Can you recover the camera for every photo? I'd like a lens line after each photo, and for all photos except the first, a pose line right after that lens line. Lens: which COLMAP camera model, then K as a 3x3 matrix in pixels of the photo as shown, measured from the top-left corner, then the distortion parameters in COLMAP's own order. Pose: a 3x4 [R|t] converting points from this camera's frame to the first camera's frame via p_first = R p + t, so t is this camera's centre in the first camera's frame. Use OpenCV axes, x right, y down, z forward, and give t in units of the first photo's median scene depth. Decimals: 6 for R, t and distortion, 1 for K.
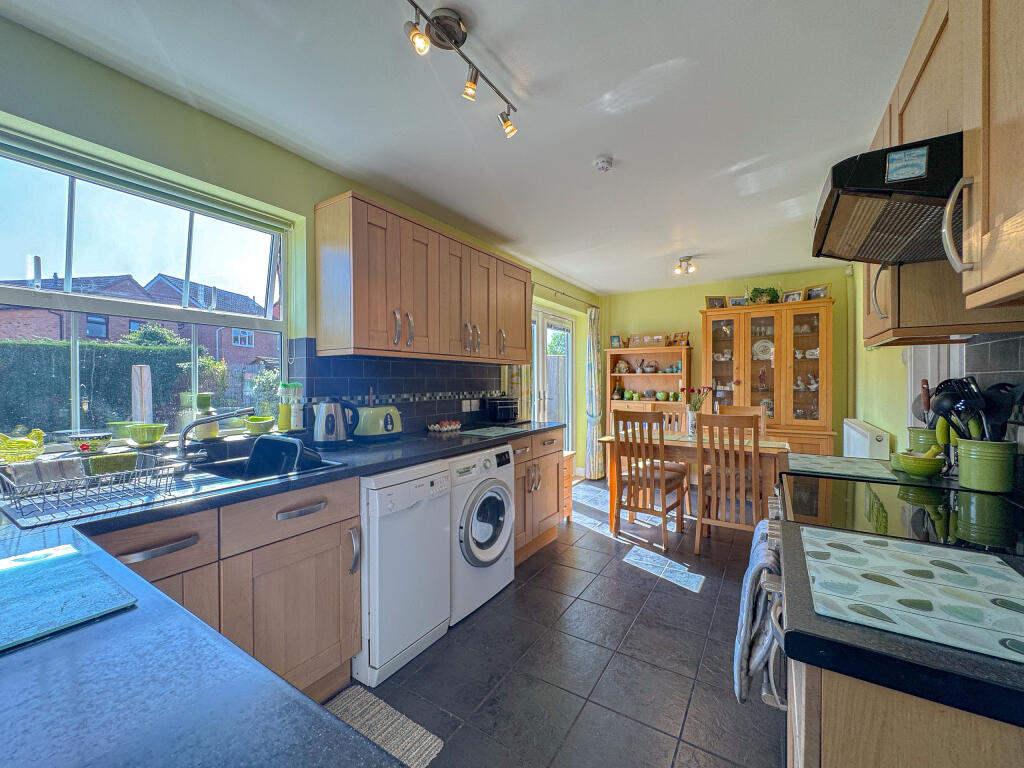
lens RADIAL K [[411.1, 0, 510.0], [0, 411.1, 384.9], [0, 0, 1]] dist [0.000625, -0.000031]
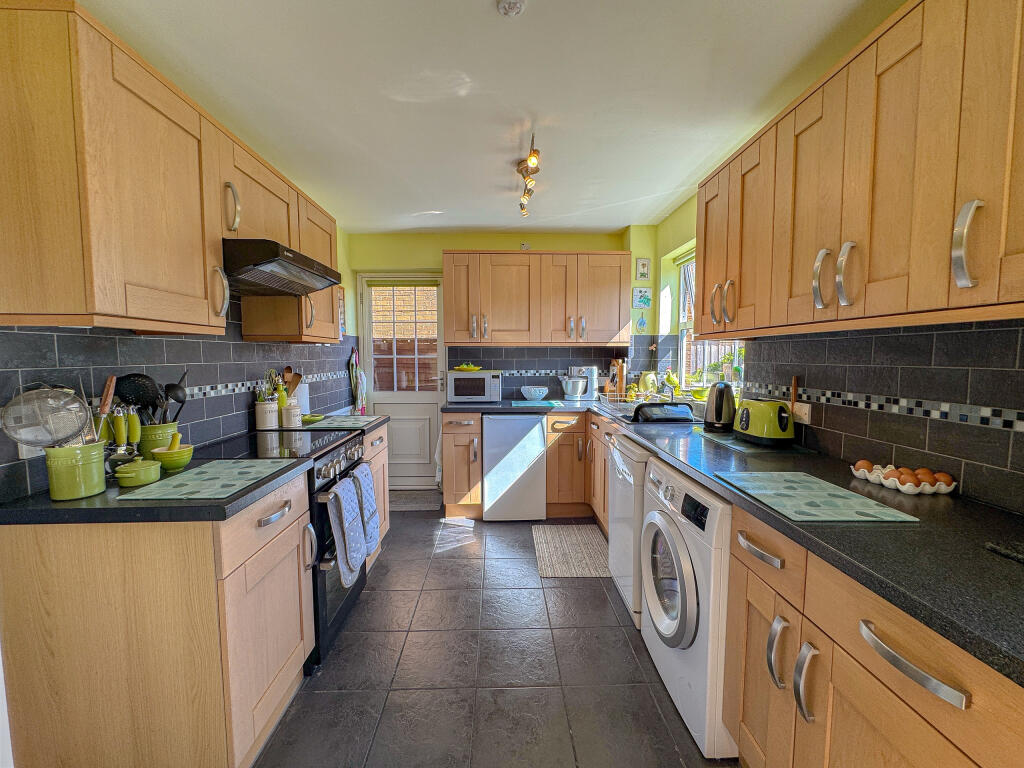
lens RADIAL K [[411.1, 0, 510.0], [0, 411.1, 384.9], [0, 0, 1]] dist [0.000625, -0.000031]
pose [[-0.823007, 0.046216, -0.566147, 0.424239], [-0.000542, 0.996620, 0.082145, -0.033221], [0.568030, 0.067913, -0.820201, 1.100145]]
